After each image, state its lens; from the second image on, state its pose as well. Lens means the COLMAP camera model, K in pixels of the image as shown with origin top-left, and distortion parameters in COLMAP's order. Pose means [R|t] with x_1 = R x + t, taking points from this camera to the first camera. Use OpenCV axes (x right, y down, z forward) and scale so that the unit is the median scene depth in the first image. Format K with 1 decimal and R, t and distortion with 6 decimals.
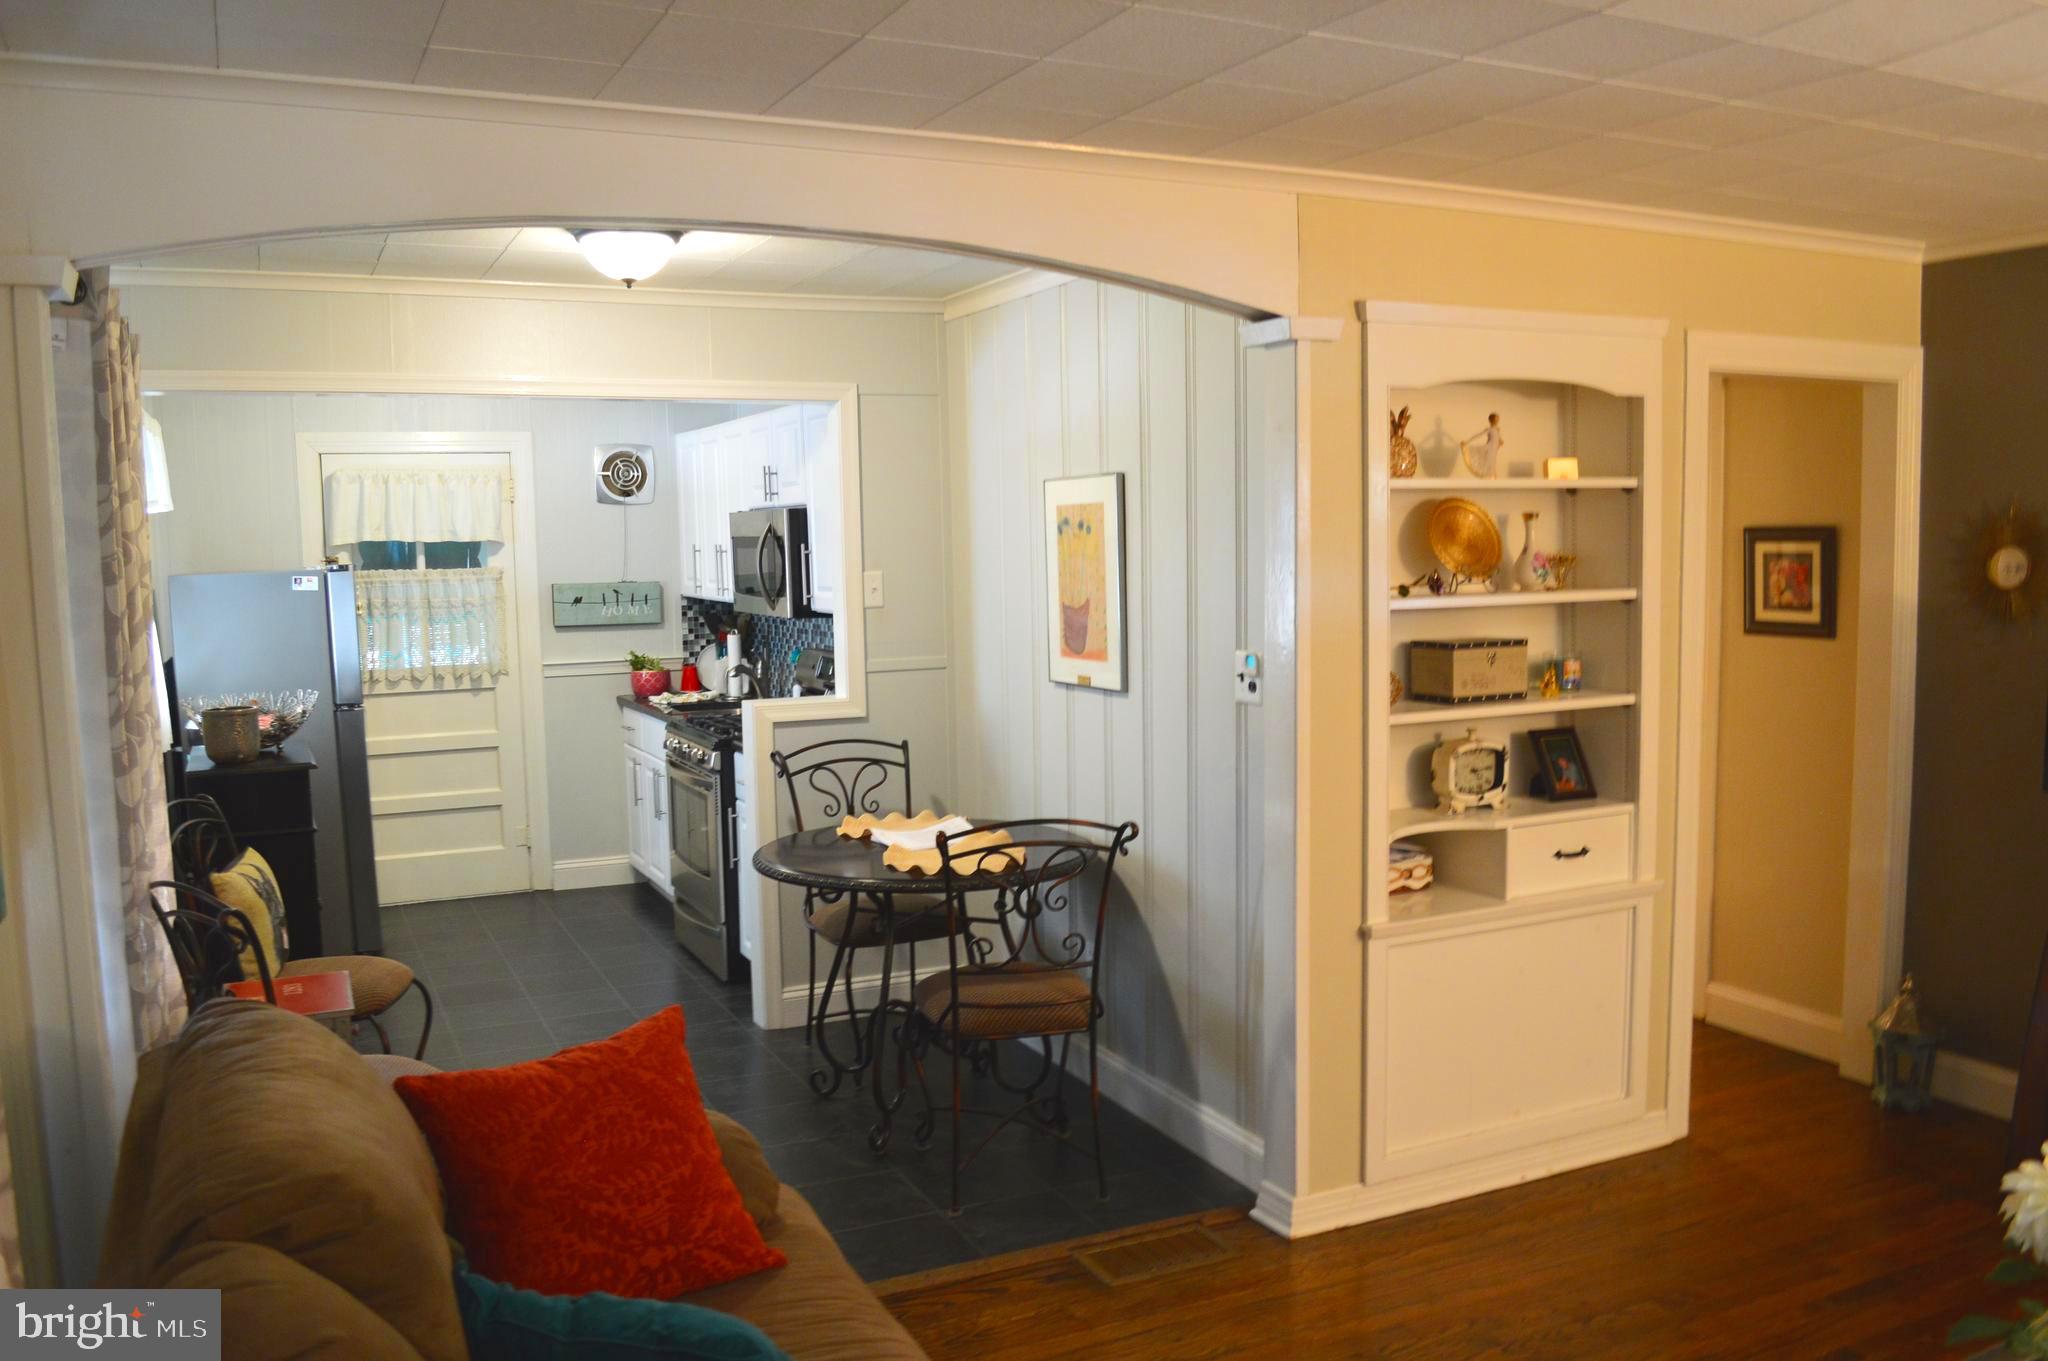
lens RADIAL K [[1631.7, 0, 1021.8], [0, 1631.7, 685.8], [0, 0, 1]] dist [-0.077626, 0.001477]
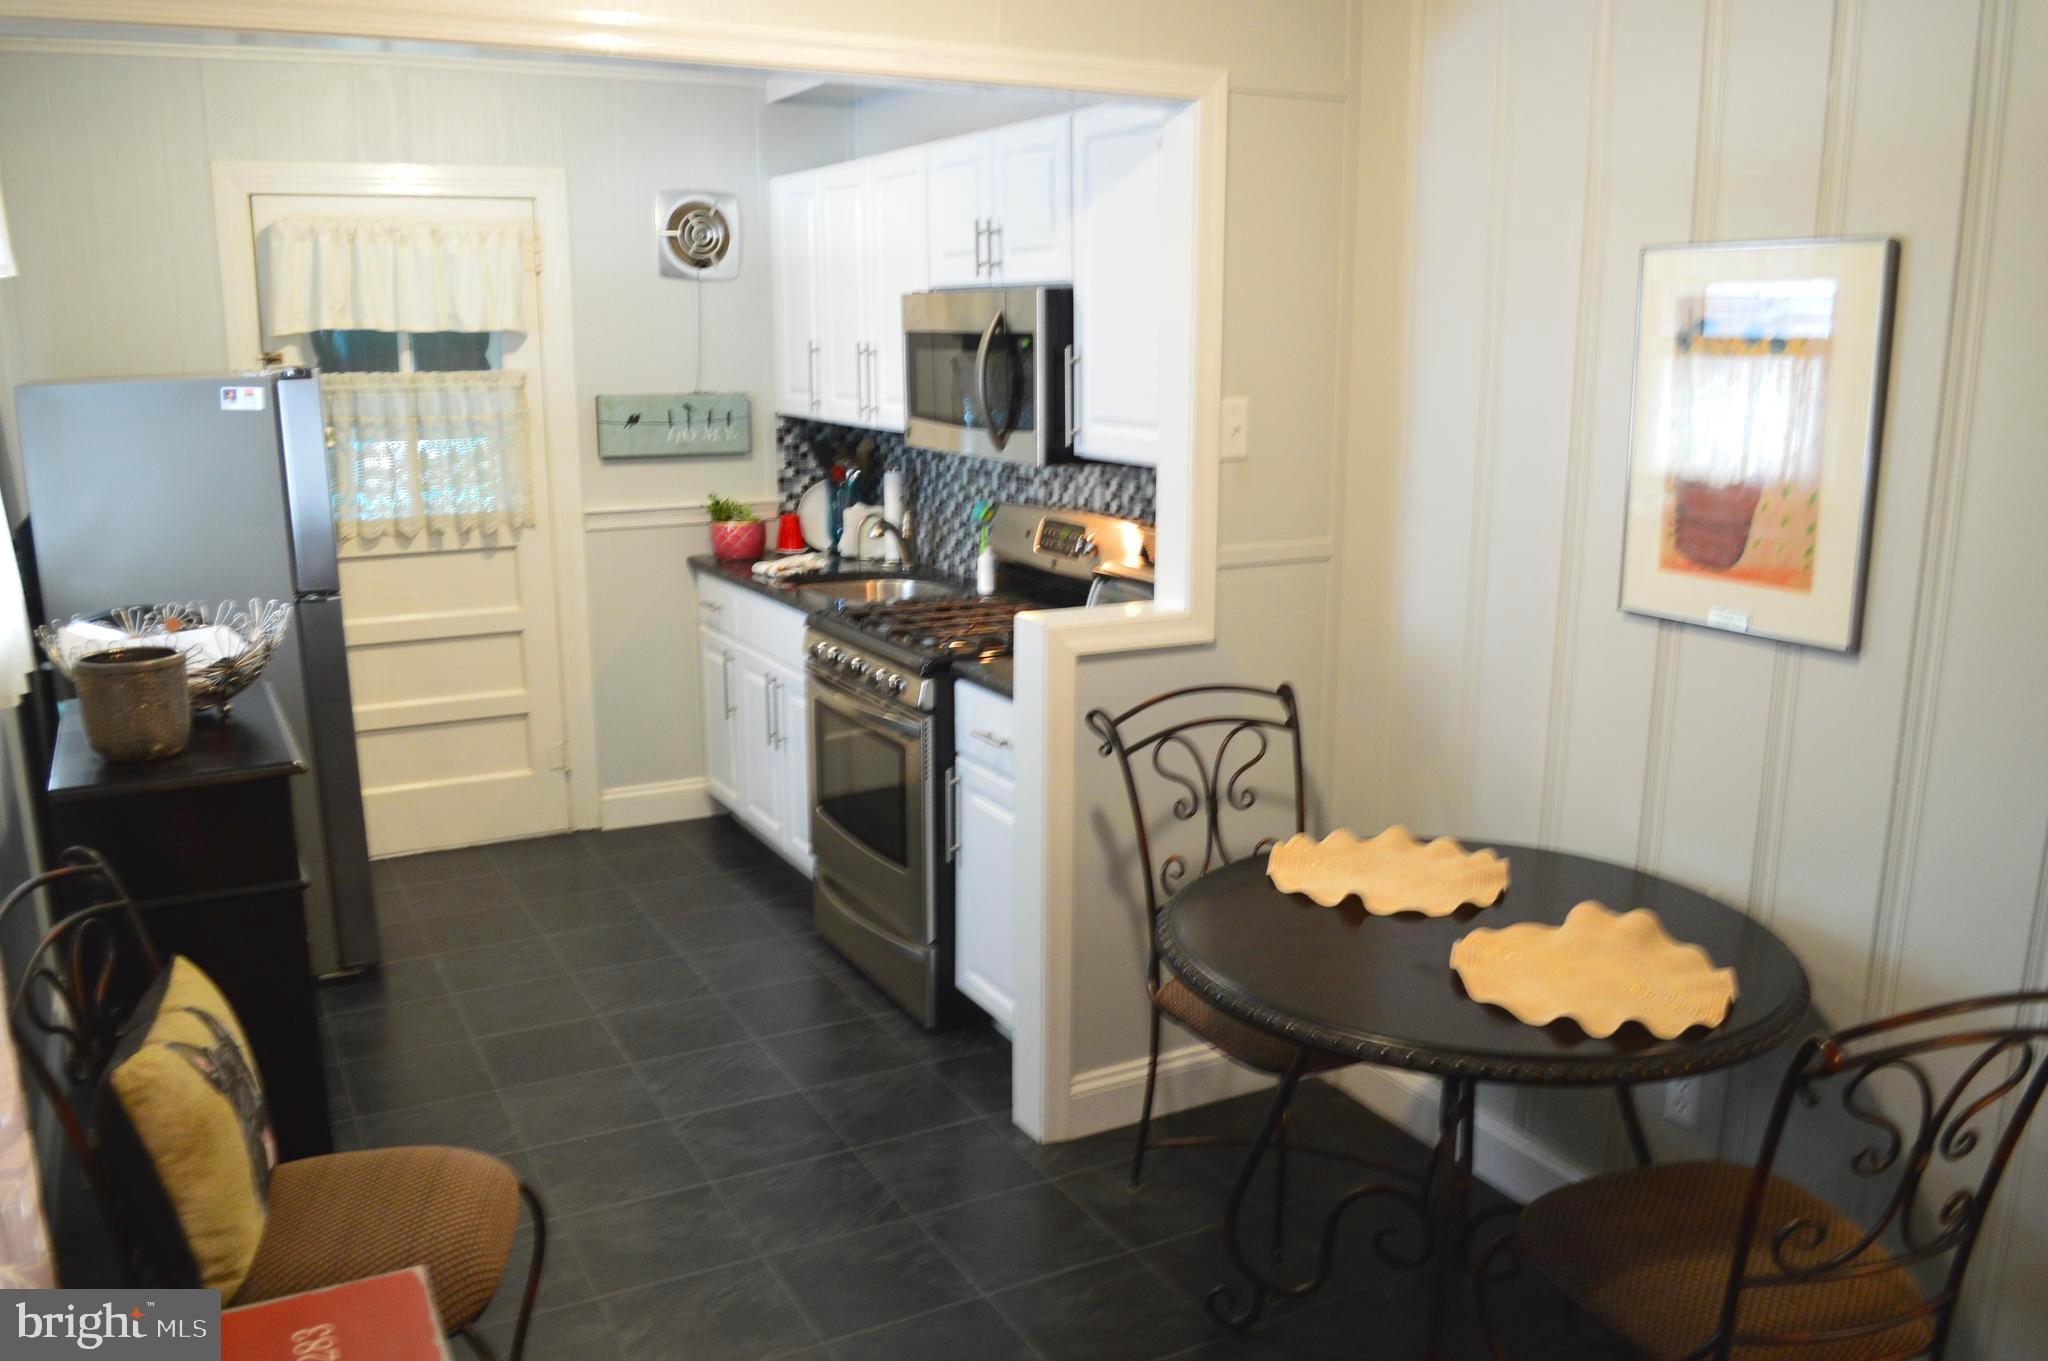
lens RADIAL K [[1631.7, 0, 1022.8], [0, 1631.7, 688.7], [0, 0, 1]] dist [-0.077626, 0.001477]
pose [[0.998579, 0.007945, 0.052699, -0.153993], [-0.014486, 0.992061, 0.124921, -0.029531], [-0.051289, -0.125507, 0.990766, 0.313070]]
